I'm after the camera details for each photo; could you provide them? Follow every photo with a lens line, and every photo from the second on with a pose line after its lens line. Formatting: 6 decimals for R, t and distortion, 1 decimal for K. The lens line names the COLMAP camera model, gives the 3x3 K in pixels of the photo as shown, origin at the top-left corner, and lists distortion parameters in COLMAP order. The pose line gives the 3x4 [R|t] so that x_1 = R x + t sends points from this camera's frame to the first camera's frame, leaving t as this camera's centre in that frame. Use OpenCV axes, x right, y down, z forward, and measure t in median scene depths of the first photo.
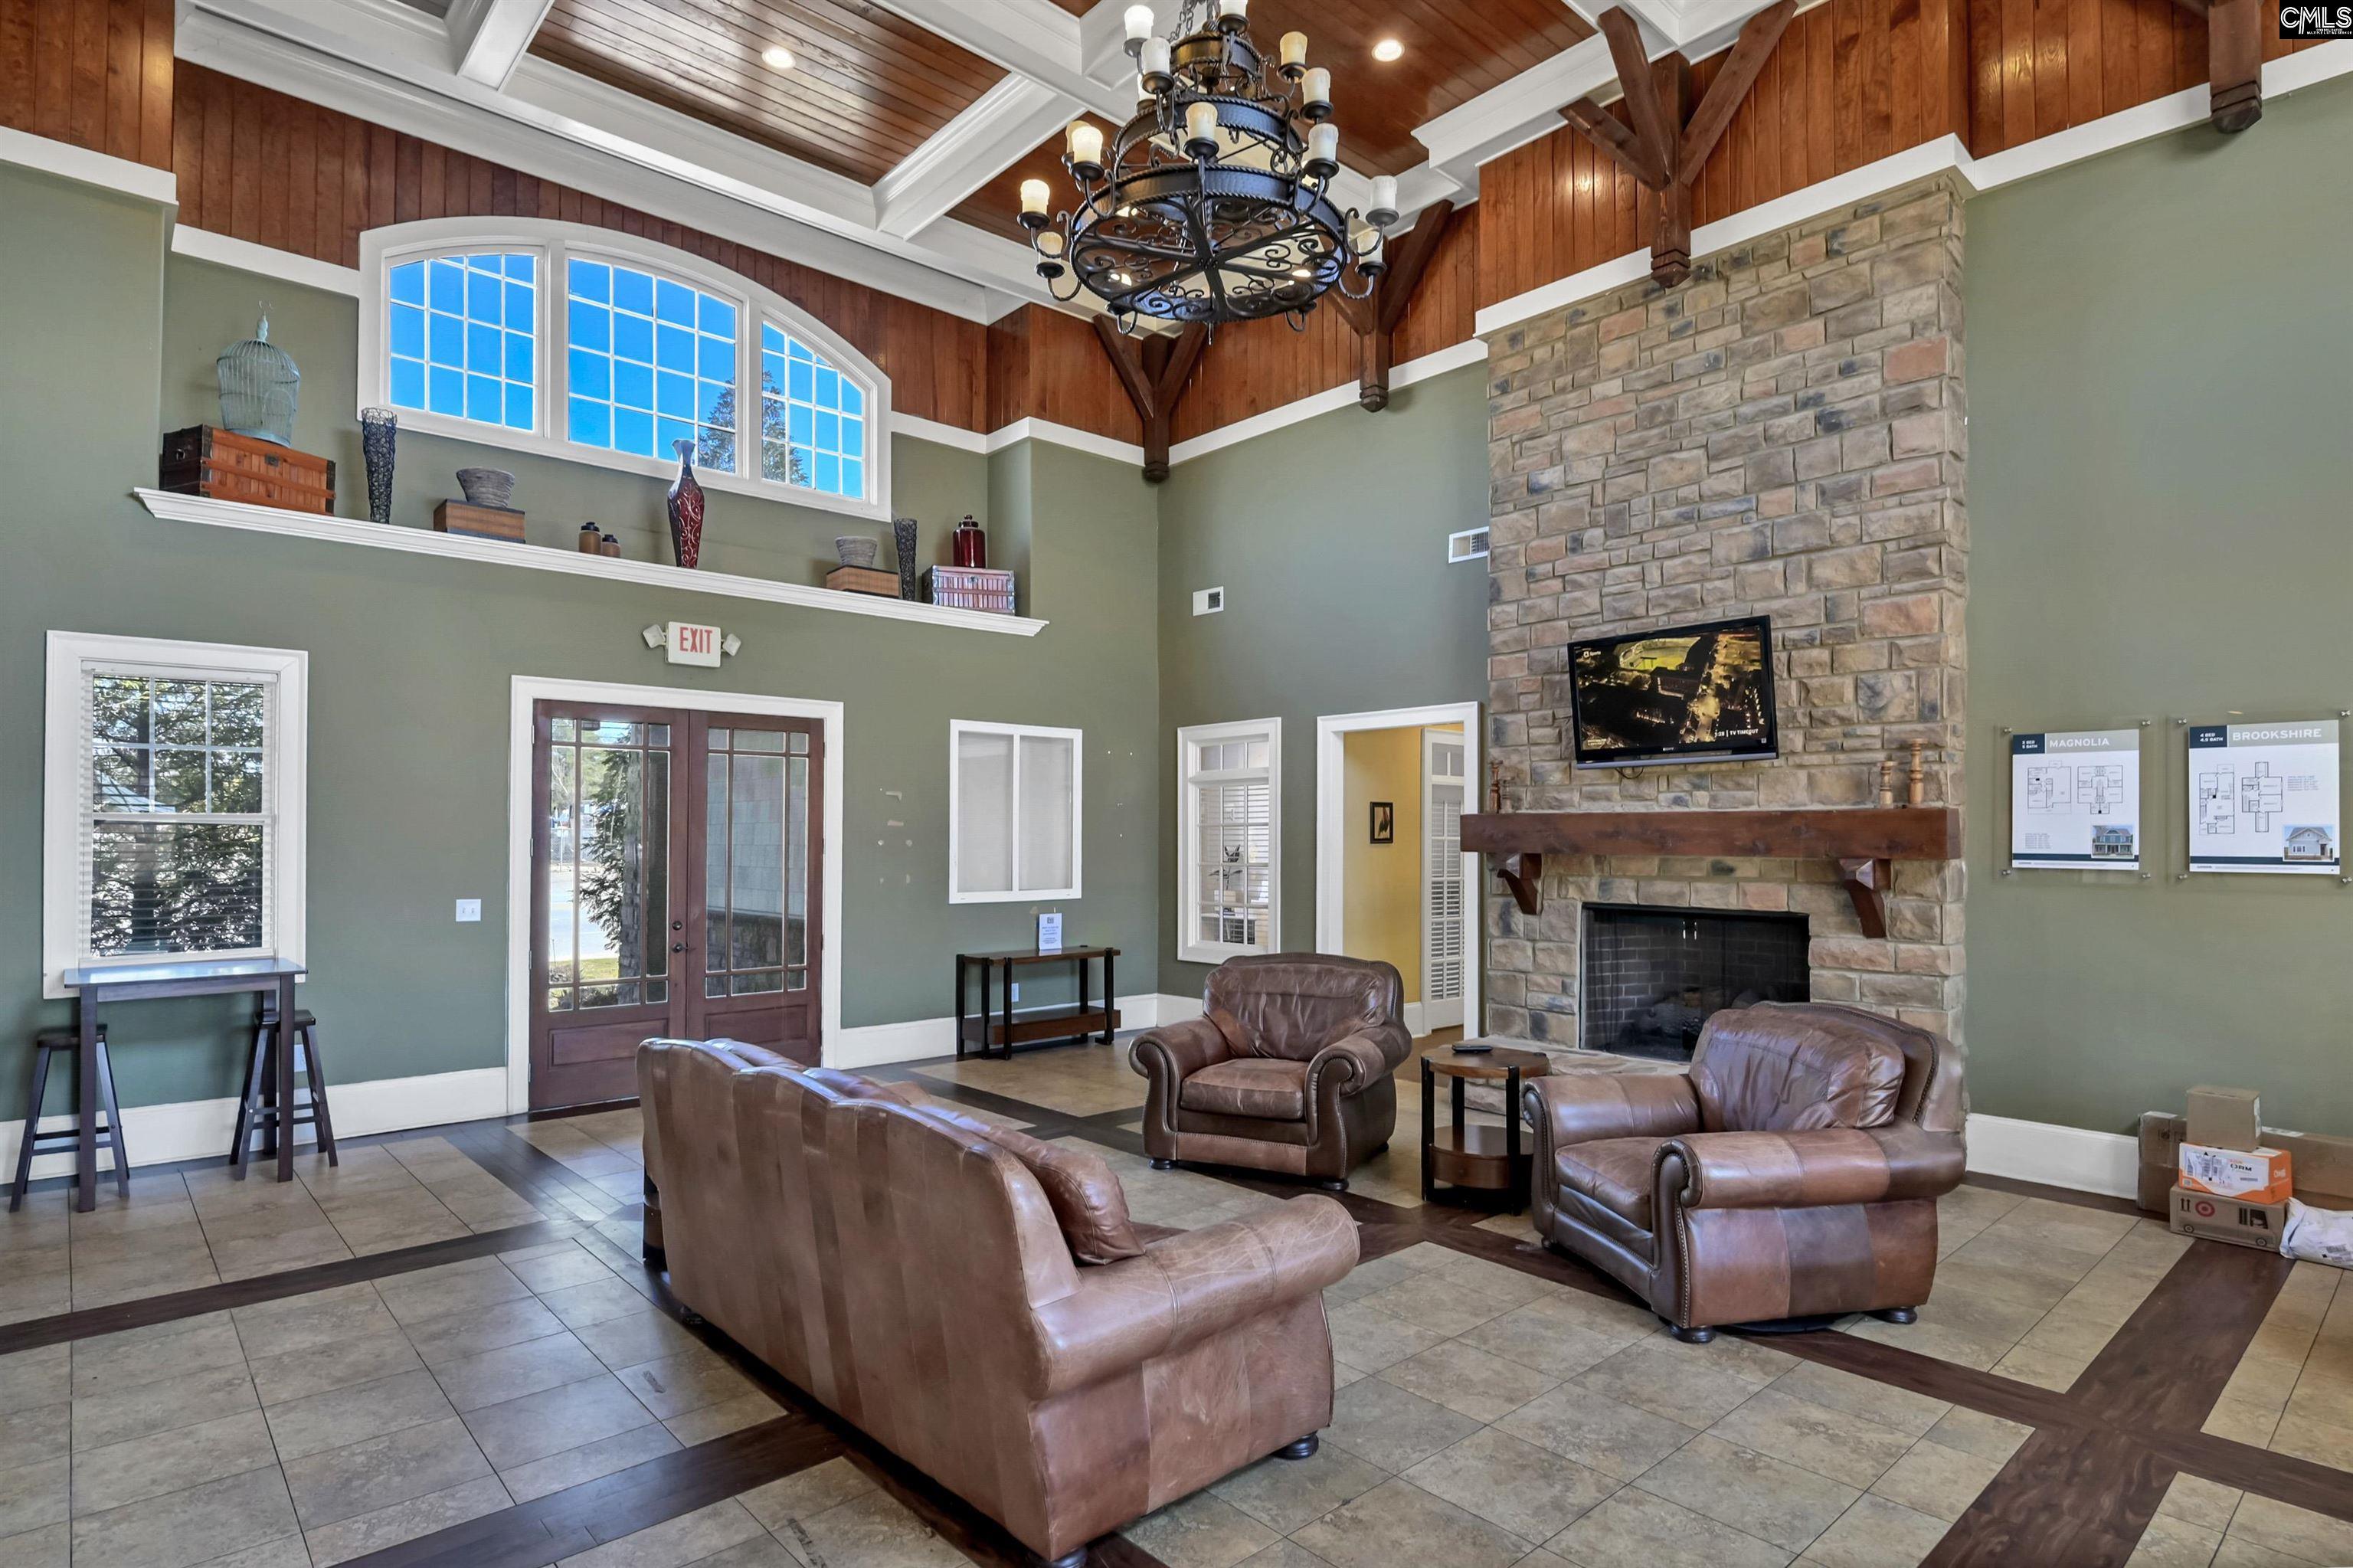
lens RADIAL K [[1228.1, 0, 1195.0], [0, 1228.1, 839.1], [0, 0, 1]] dist [0.009590, -0.000468]
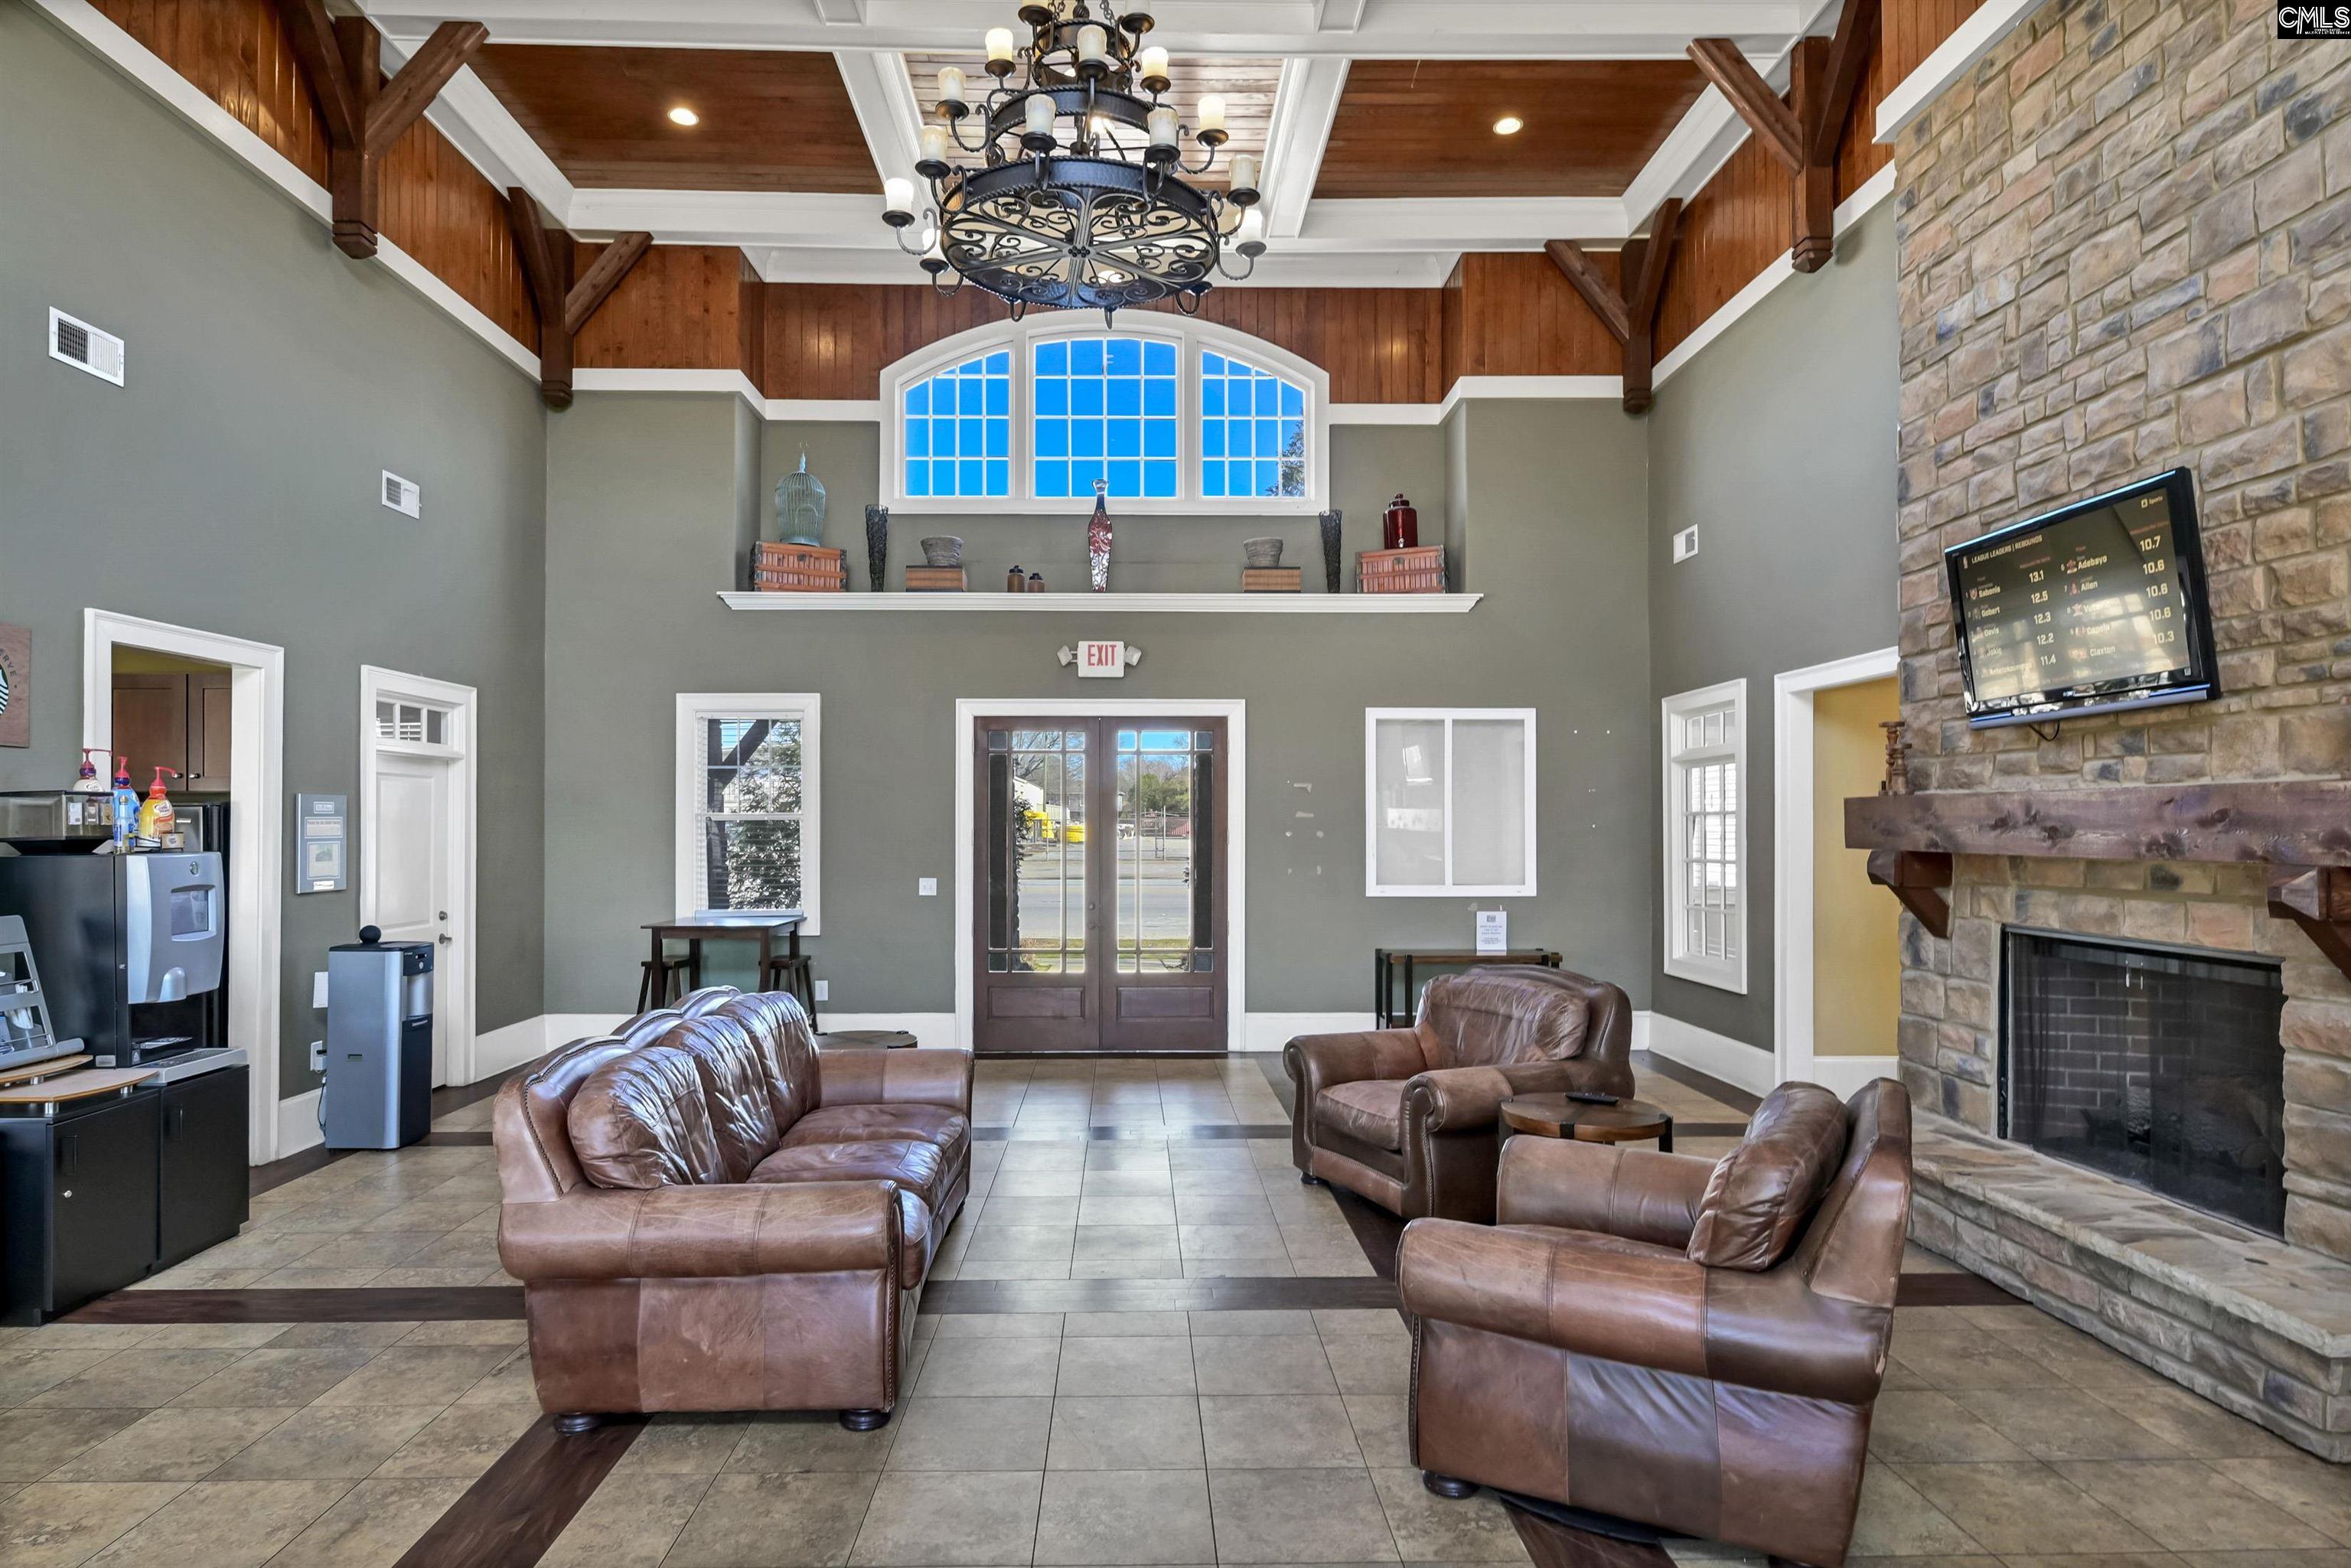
lens RADIAL K [[1285.7, 0, 1168.1], [0, 1285.7, 825.5], [0, 0, 1]] dist [0.012653, -0.003765]
pose [[0.753377, -0.001918, -0.657586, 0.430865], [0.000431, 0.999997, -0.002422, -0.001713], [0.657589, 0.001542, 0.753375, 0.152630]]
